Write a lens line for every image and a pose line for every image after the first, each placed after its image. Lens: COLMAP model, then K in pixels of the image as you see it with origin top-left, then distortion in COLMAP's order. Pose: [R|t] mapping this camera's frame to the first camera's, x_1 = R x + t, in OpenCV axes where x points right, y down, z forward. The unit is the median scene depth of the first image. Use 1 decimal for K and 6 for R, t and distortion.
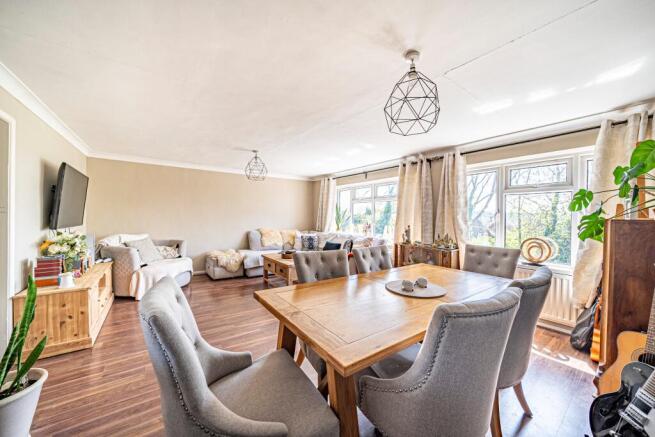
lens RADIAL K [[237.4, 0, 327.5], [0, 237.4, 218.5], [0, 0, 1]] dist [-0.012085, 0.000052]
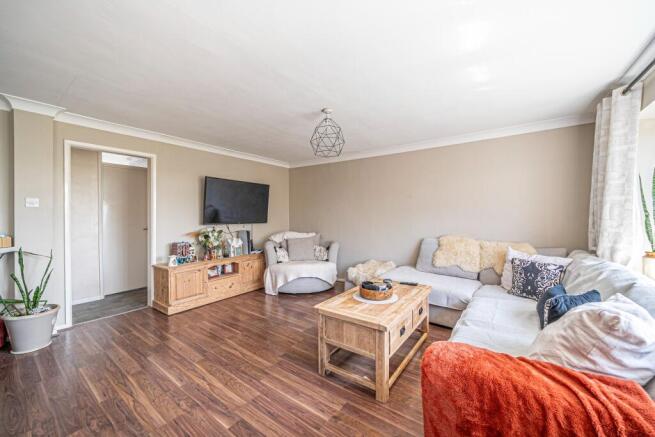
lens RADIAL K [[253.2, 0, 327.5], [0, 253.2, 218.5], [0, 0, 1]] dist [-0.008319, -0.000045]
pose [[0.304028, -0.003335, -0.952657, 0.293383], [-0.003796, 0.999982, -0.004712, 0.006749], [0.952655, 0.005049, 0.304010, 0.690350]]
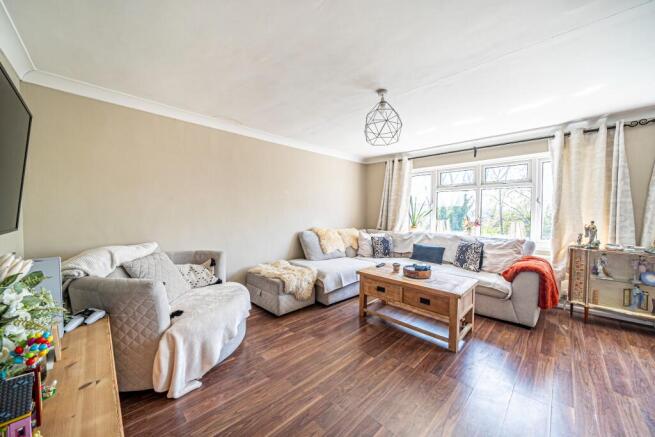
lens RADIAL K [[234.2, 0, 327.5], [0, 234.2, 218.5], [0, 0, 1]] dist [-0.014819, -0.000026]
pose [[0.987897, -0.009792, 0.154799, -0.445268], [0.006932, 0.999795, 0.019003, 0.003297], [-0.154954, -0.017700, 0.987763, 0.406755]]
